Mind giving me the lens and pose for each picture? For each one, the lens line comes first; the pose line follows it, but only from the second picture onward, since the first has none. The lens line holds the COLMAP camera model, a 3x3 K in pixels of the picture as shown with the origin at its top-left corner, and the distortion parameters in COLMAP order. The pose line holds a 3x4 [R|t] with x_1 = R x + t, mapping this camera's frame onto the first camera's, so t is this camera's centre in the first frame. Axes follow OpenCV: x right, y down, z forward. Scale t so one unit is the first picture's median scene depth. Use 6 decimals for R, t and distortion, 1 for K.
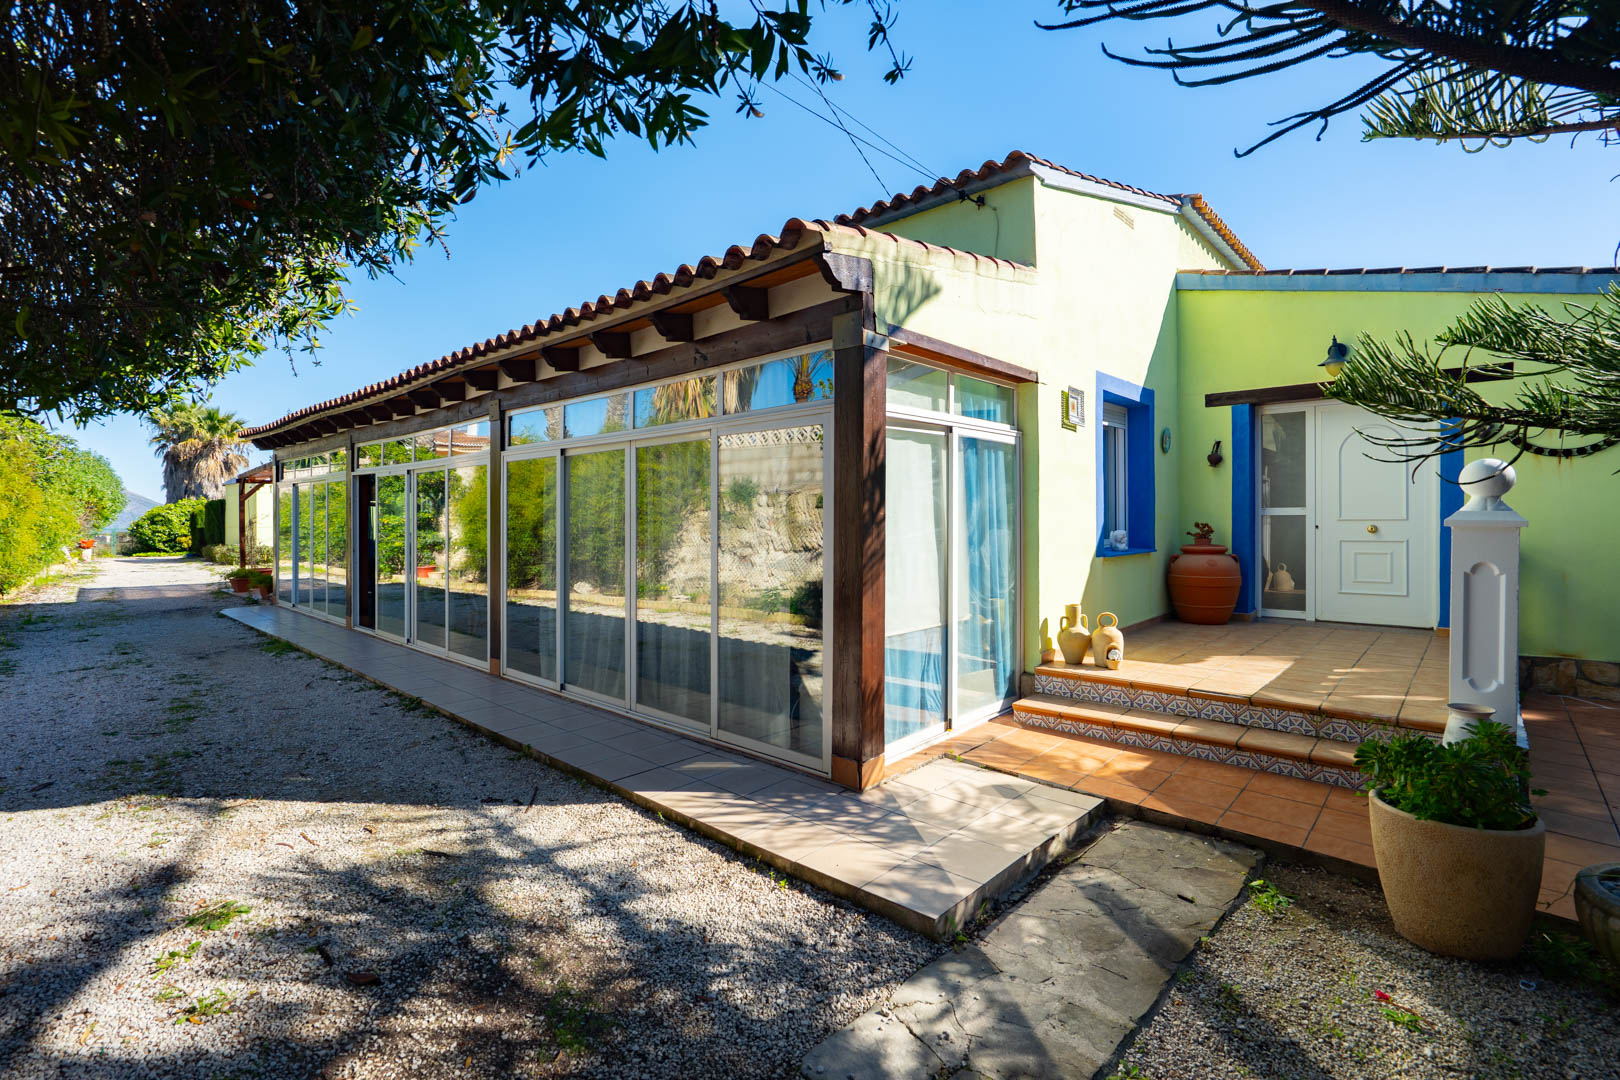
lens RADIAL K [[740.9, 0, 799.0], [0, 740.9, 529.9], [0, 0, 1]] dist [-0.004989, 0.002317]
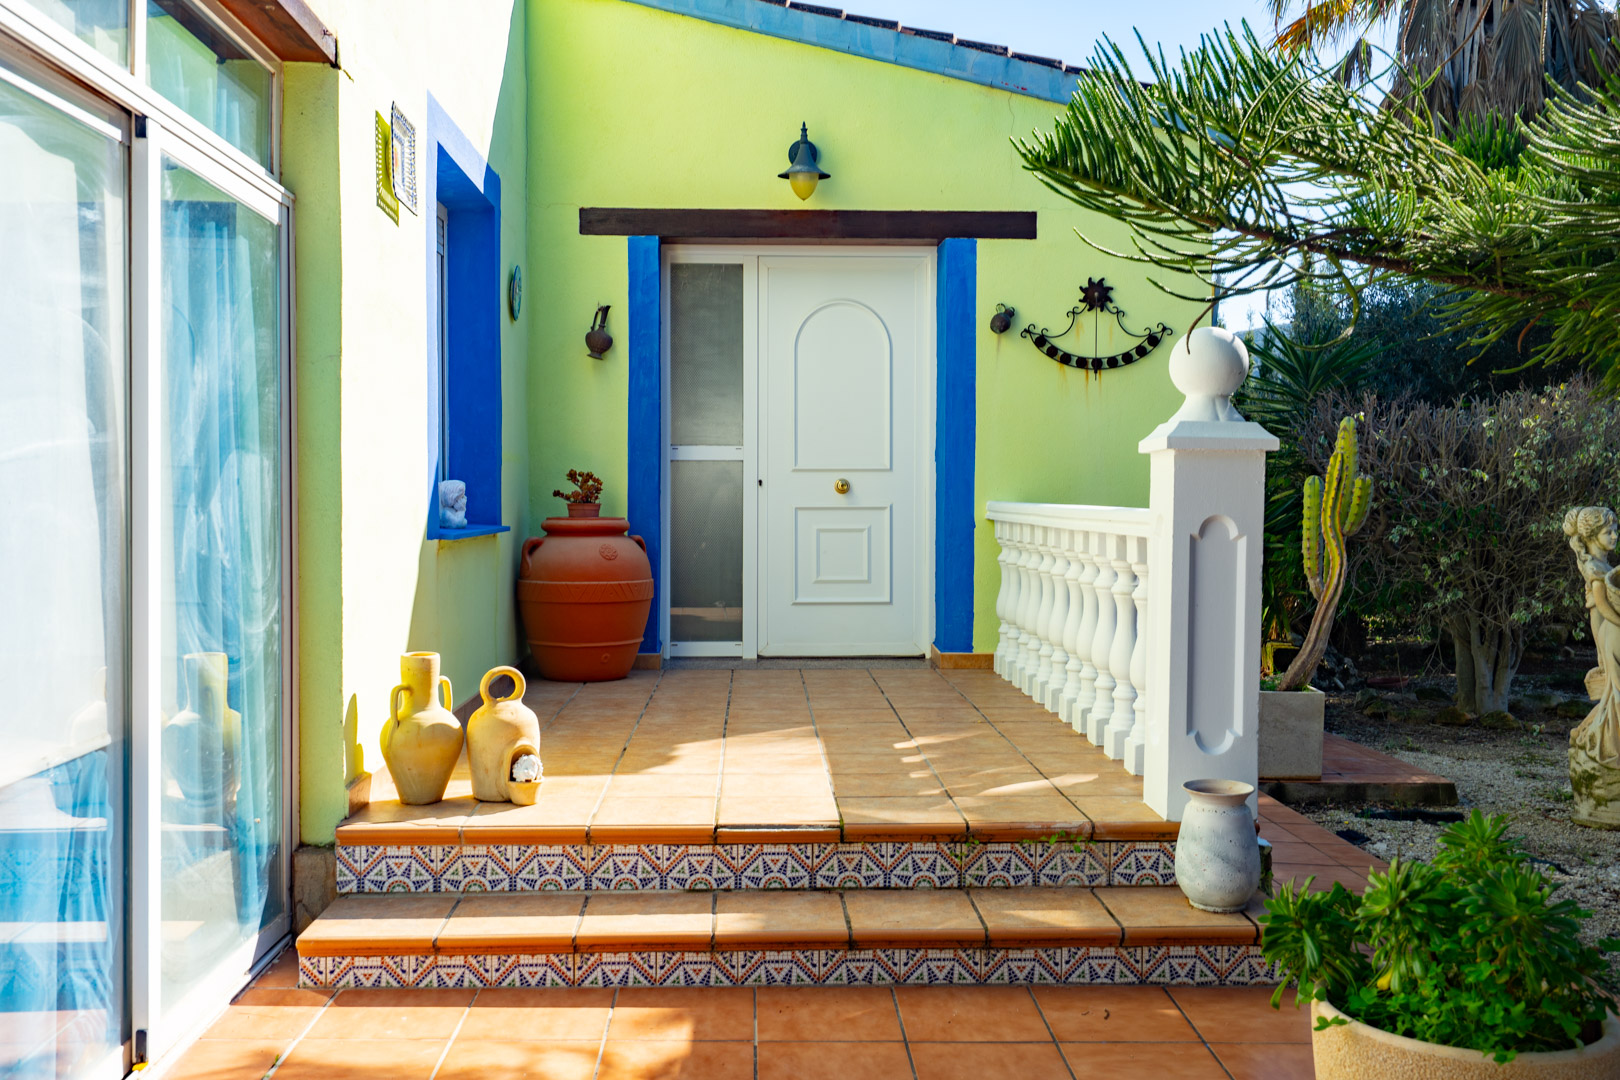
lens RADIAL K [[1468.0, 0, 806.2], [0, 1468.0, 526.2], [0, 0, 1]] dist [-0.004597, 0.000000]
pose [[0.711908, -0.007459, 0.702234, -0.031439], [0.005467, 0.999972, 0.005080, 0.030986], [-0.702252, 0.000223, 0.711929, 0.307631]]
